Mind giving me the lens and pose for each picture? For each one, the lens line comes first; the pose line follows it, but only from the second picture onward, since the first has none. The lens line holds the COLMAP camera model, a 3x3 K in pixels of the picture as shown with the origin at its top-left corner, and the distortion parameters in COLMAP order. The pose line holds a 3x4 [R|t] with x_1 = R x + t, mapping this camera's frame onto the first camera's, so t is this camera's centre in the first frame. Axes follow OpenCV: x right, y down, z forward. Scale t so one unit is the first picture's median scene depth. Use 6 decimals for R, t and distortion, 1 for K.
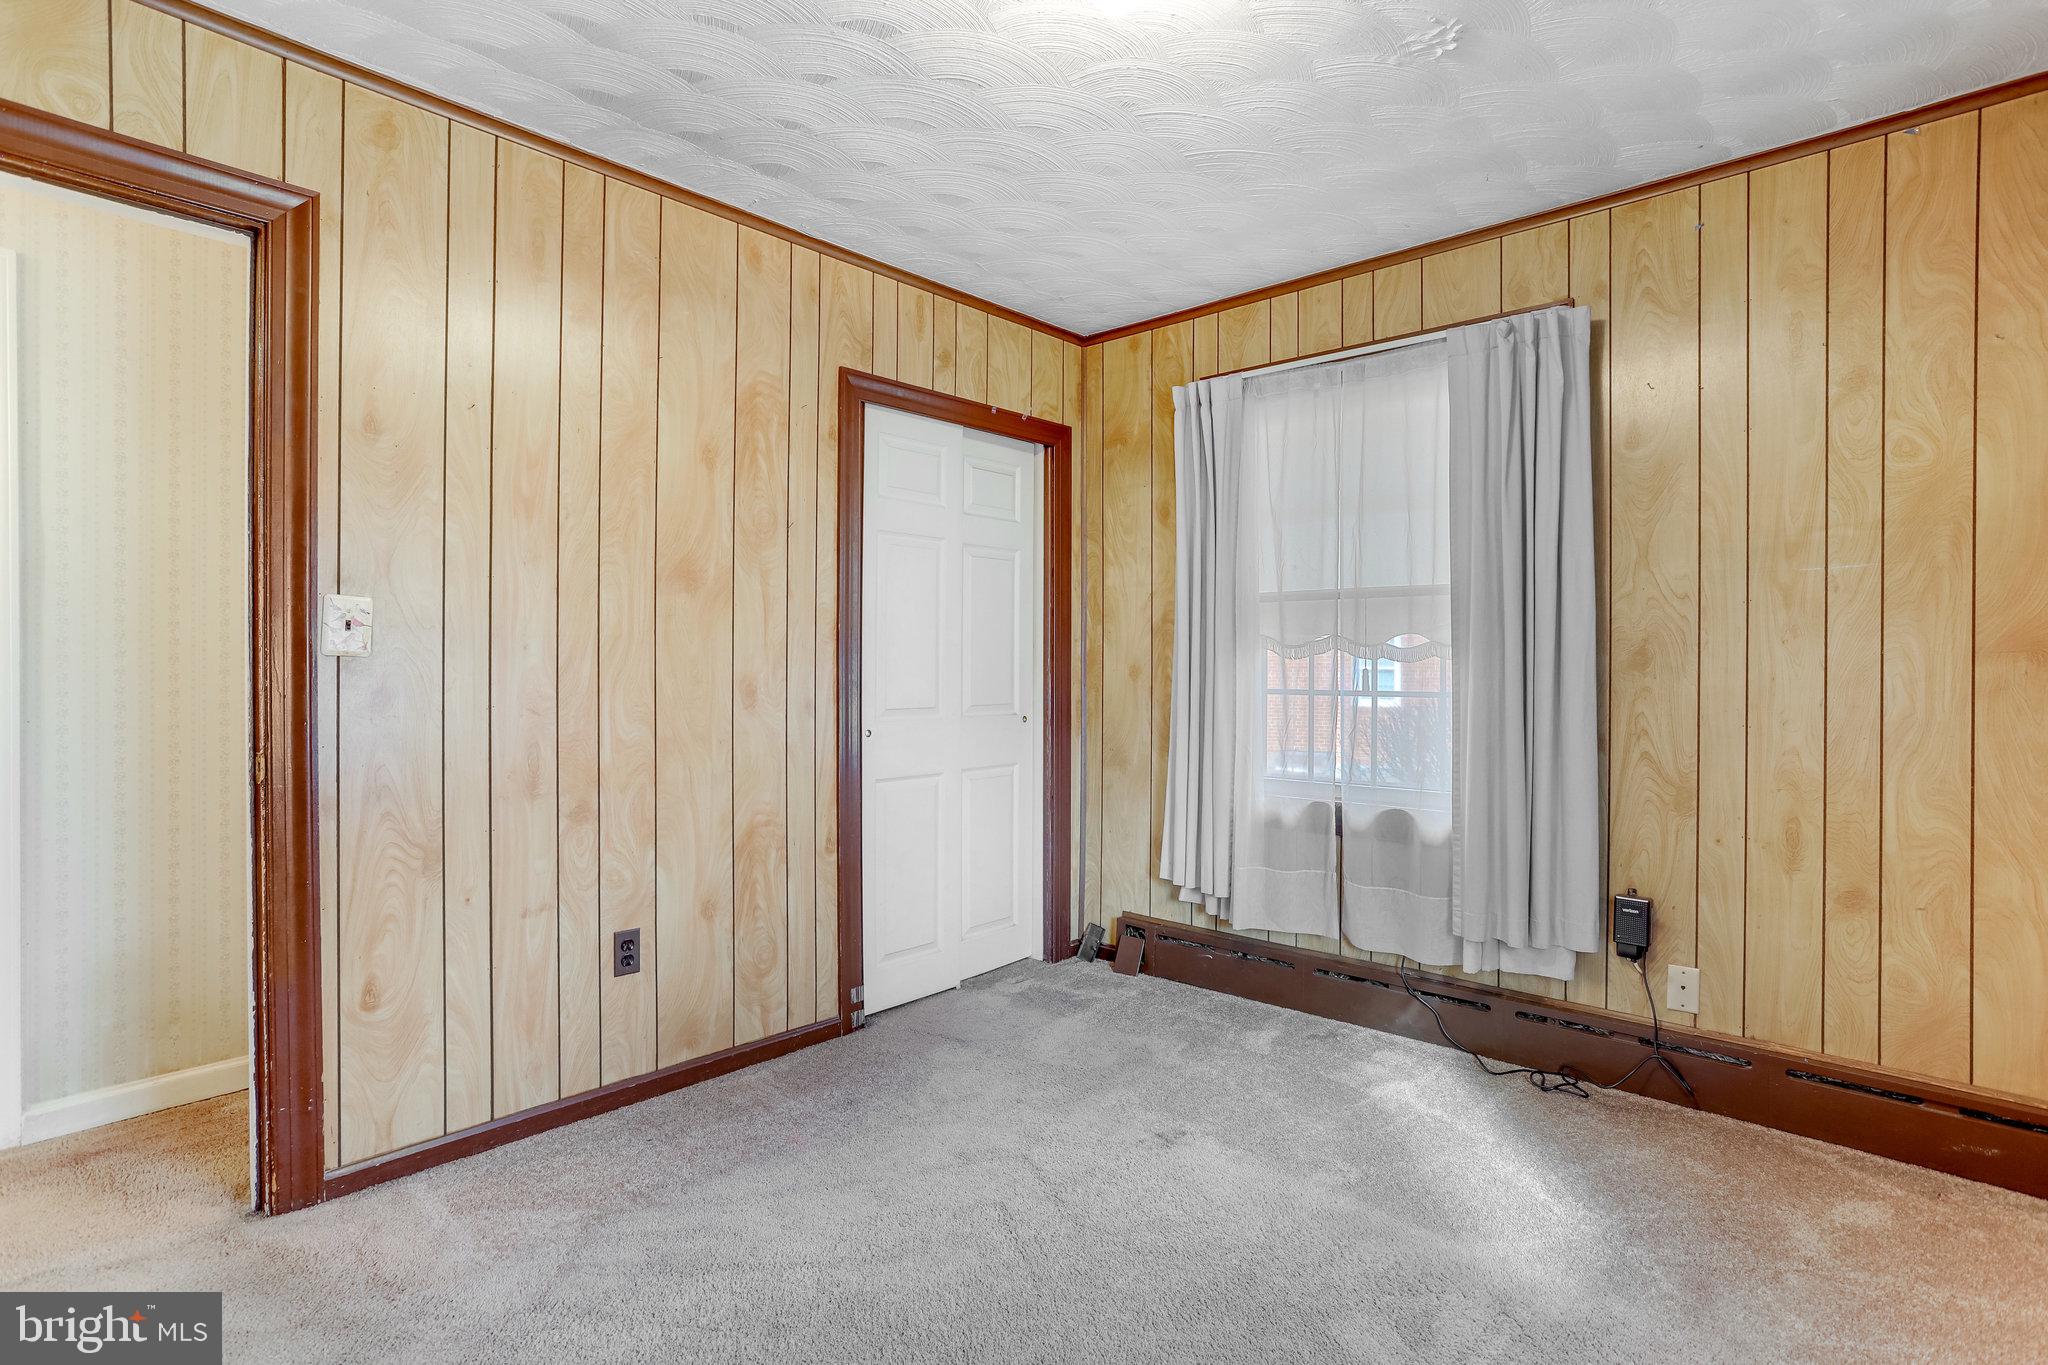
lens RADIAL K [[1006.2, 0, 1021.6], [0, 1006.2, 674.0], [0, 0, 1]] dist [-0.045149, 0.031047]
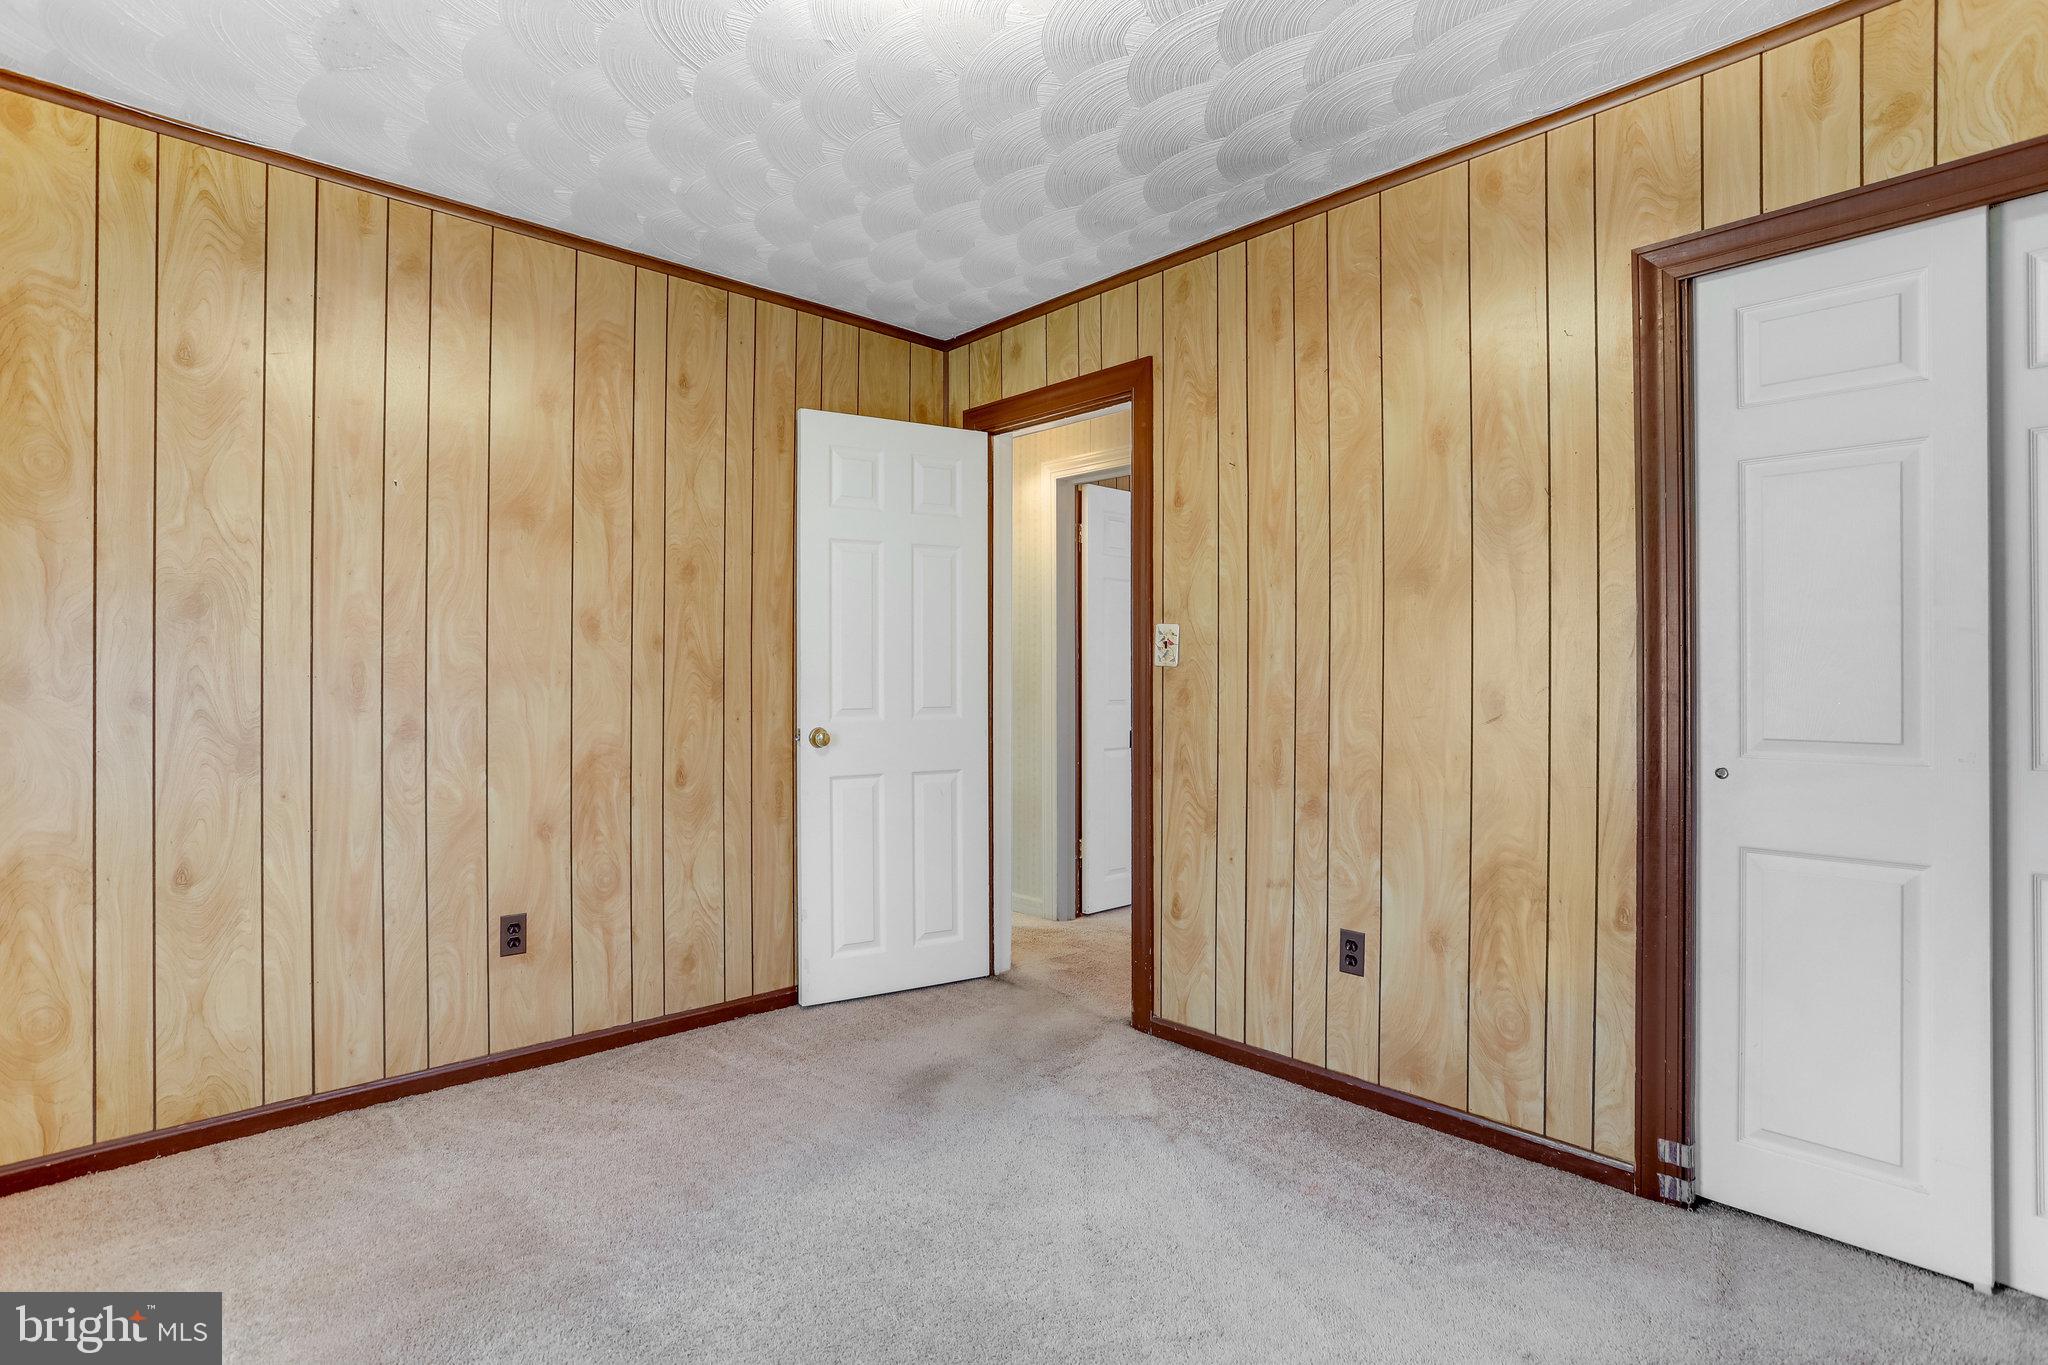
lens RADIAL K [[1006.2, 0, 1021.6], [0, 1006.2, 674.0], [0, 0, 1]] dist [-0.045149, 0.031047]
pose [[-0.054439, -0.002129, -0.998515, 0.629856], [-0.005719, 0.999982, -0.001821, -0.002460], [0.998501, 0.005611, -0.054450, 0.698016]]
